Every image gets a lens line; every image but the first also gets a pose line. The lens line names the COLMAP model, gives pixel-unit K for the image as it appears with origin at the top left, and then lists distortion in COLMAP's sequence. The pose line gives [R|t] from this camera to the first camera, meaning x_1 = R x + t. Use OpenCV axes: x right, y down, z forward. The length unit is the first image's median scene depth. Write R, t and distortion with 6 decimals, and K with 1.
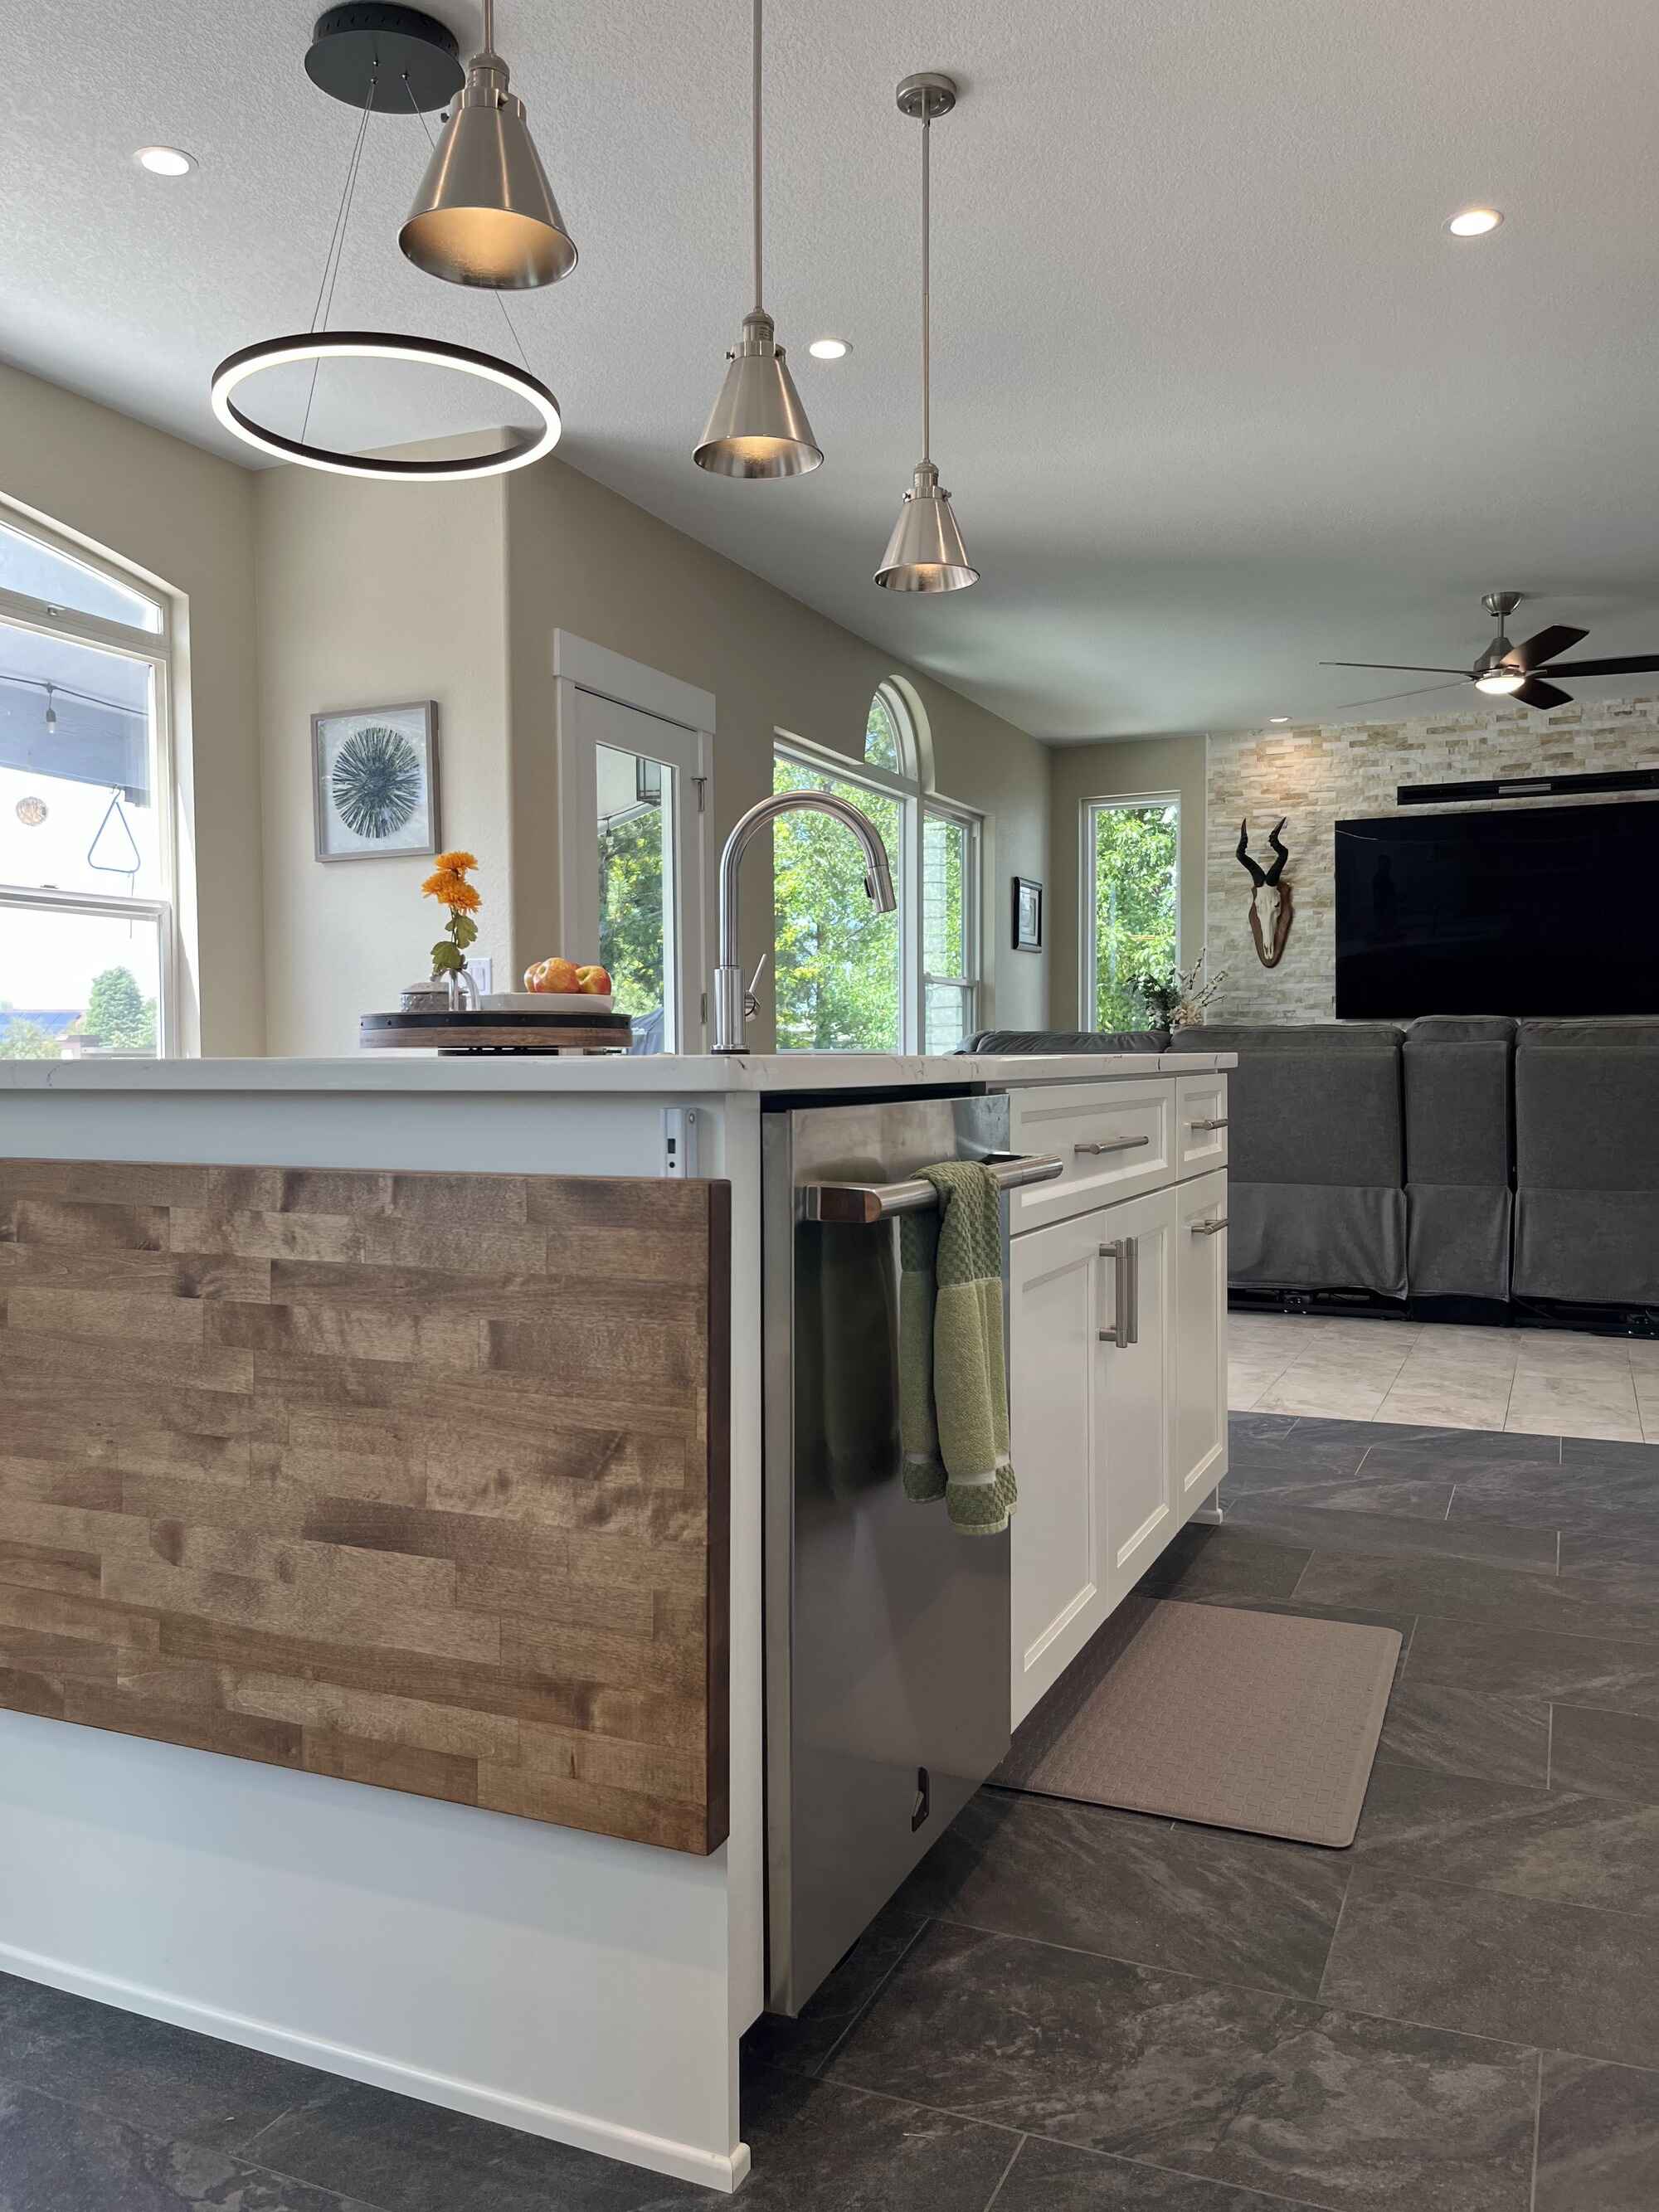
lens RADIAL K [[1709.6, 0, 810.5], [0, 1709.6, 1117.7], [0, 0, 1]] dist [0.009692, -0.016485]
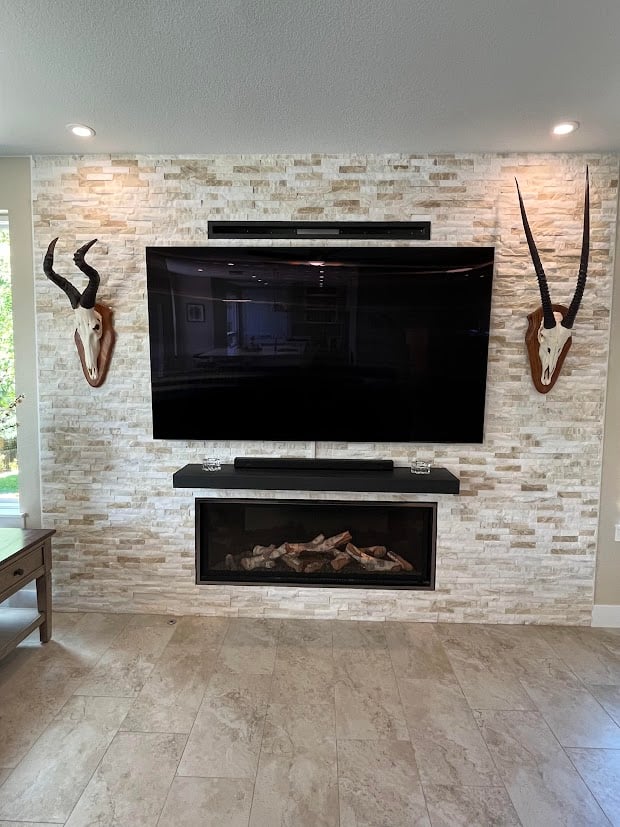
lens RADIAL K [[496.9, 0, 311.2], [0, 496.9, 417.3], [0, 0, 1]] dist [0.002211, -0.001799]
pose [[0.920545, -0.016202, 0.390300, 0.277750], [-0.000277, 0.999112, 0.042127, -0.084275], [-0.390636, -0.038888, 0.919723, 0.682002]]
